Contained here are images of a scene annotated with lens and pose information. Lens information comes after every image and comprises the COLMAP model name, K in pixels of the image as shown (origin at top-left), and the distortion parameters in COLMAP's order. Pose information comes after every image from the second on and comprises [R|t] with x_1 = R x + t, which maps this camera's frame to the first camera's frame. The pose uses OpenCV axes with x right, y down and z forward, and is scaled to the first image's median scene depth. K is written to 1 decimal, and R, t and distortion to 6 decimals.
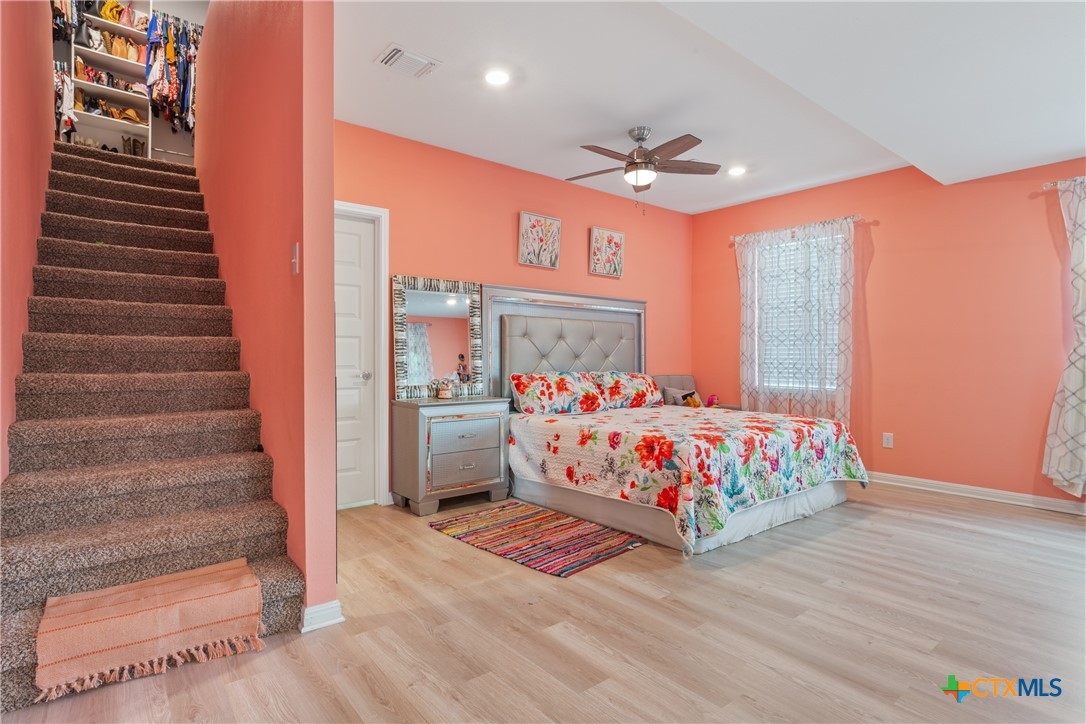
lens RADIAL K [[535.3, 0, 546.9], [0, 535.3, 361.4], [0, 0, 1]] dist [-0.012750, 0.004916]
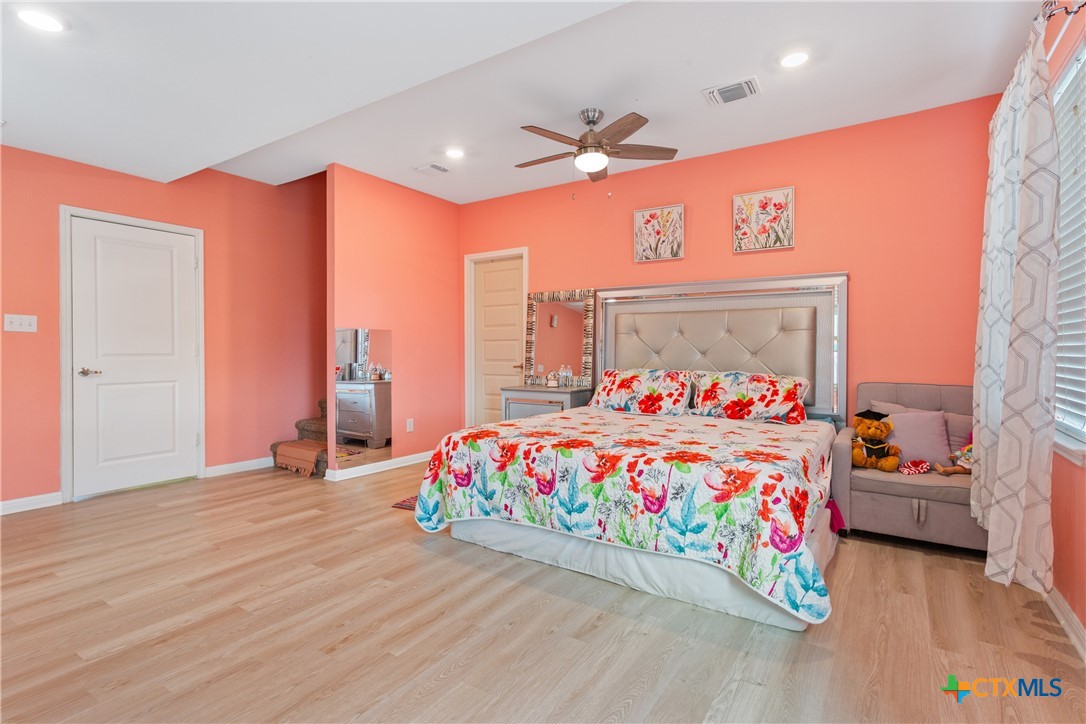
lens RADIAL K [[535.3, 0, 571.6], [0, 535.3, 355.1], [0, 0, 1]] dist [-0.012750, 0.004916]
pose [[0.330691, 0.004088, -0.943730, 0.930772], [-0.005124, 0.999984, 0.002536, -0.008313], [0.943725, 0.003997, 0.330706, 0.584578]]
